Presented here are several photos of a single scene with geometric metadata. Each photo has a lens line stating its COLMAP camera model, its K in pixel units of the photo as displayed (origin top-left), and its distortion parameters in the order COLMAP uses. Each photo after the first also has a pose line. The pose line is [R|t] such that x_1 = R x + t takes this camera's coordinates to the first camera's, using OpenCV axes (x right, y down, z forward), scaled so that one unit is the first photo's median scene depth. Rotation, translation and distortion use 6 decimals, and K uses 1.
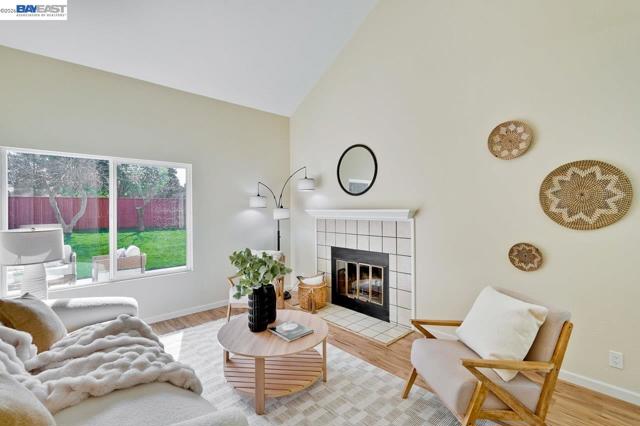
lens RADIAL K [[289.9, 0, 320.9], [0, 289.9, 207.1], [0, 0, 1]] dist [0.000386, 0.000191]
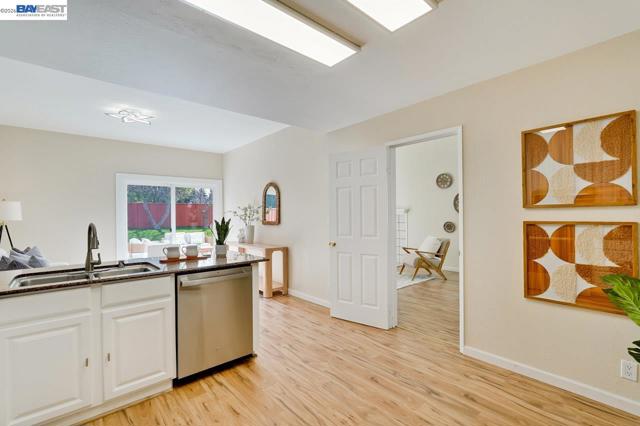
lens RADIAL K [[291.7, 0, 320.0], [0, 291.7, 213.0], [0, 0, 1]] dist [0.000173, 0.000417]
pose [[0.999429, 0.008724, -0.032658, -0.241848], [-0.008734, 0.999962, -0.000191, 0.040323], [0.032655, 0.000476, 0.999467, -1.126007]]
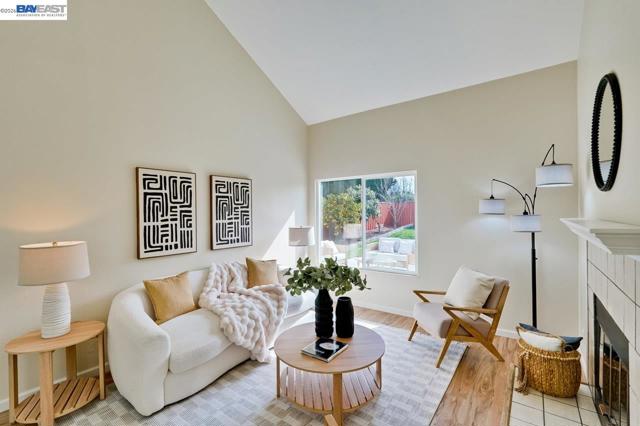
lens RADIAL K [[296.2, 0, 320.0], [0, 296.2, 213.0], [0, 0, 1]] dist [-0.000663, -0.000333]
pose [[0.190546, 0.006994, -0.981653, 0.547943], [0.013003, 0.999869, 0.009648, -0.016846], [0.981592, -0.014603, 0.190430, 0.528365]]
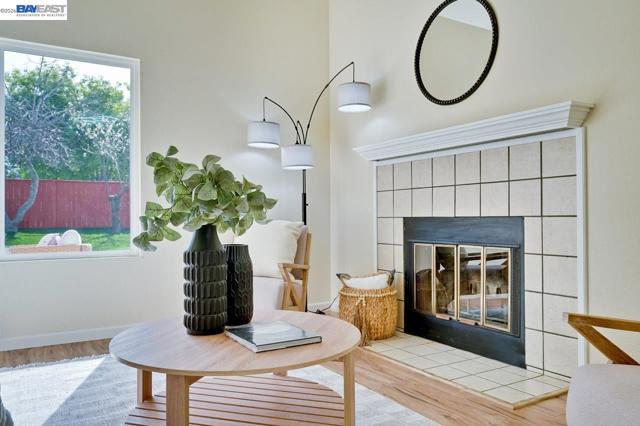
lens RADIAL K [[488.7, 0, 320.1], [0, 488.7, 215.3], [0, 0, 1]] dist [0.002229, 0.000596]
pose [[0.980067, 0.001521, -0.198659, 0.074519], [-0.001975, 0.999996, -0.002087, 0.161498], [0.198655, 0.002438, 0.980066, 0.190976]]
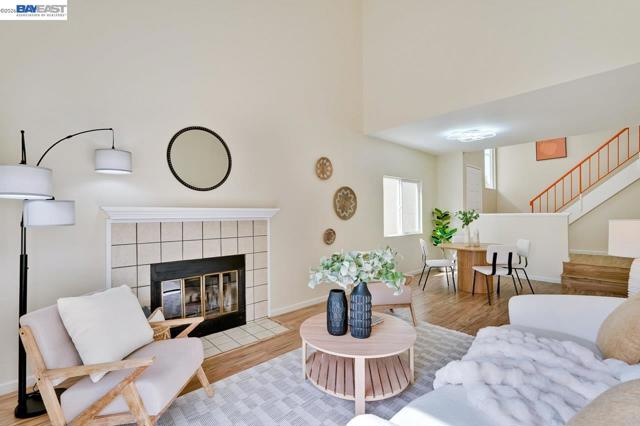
lens RADIAL K [[291.7, 0, 320.0], [0, 291.7, 213.0], [0, 0, 1]] dist [0.000173, 0.000417]
pose [[-0.013175, 0.013289, 0.999825, -0.754082], [0.000277, 0.999912, -0.013286, 0.036341], [-0.999913, 0.000102, -0.013177, 0.760627]]
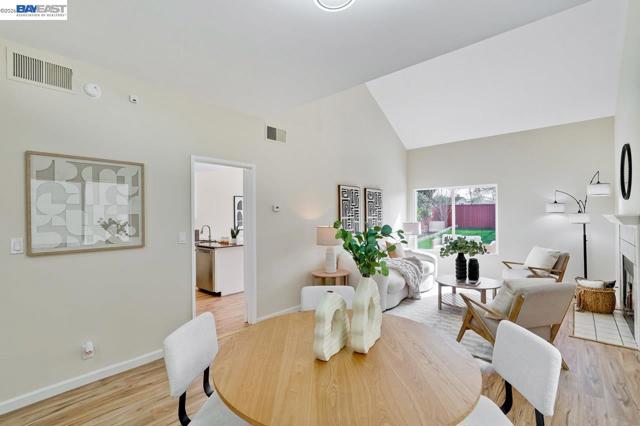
lens RADIAL K [[291.7, 0, 320.0], [0, 291.7, 213.0], [0, 0, 1]] dist [0.000173, 0.000417]
pose [[0.106160, 0.006402, -0.994328, 1.045525], [0.011446, 0.999905, 0.007660, -0.020014], [0.994283, -0.012194, 0.106077, -0.072984]]
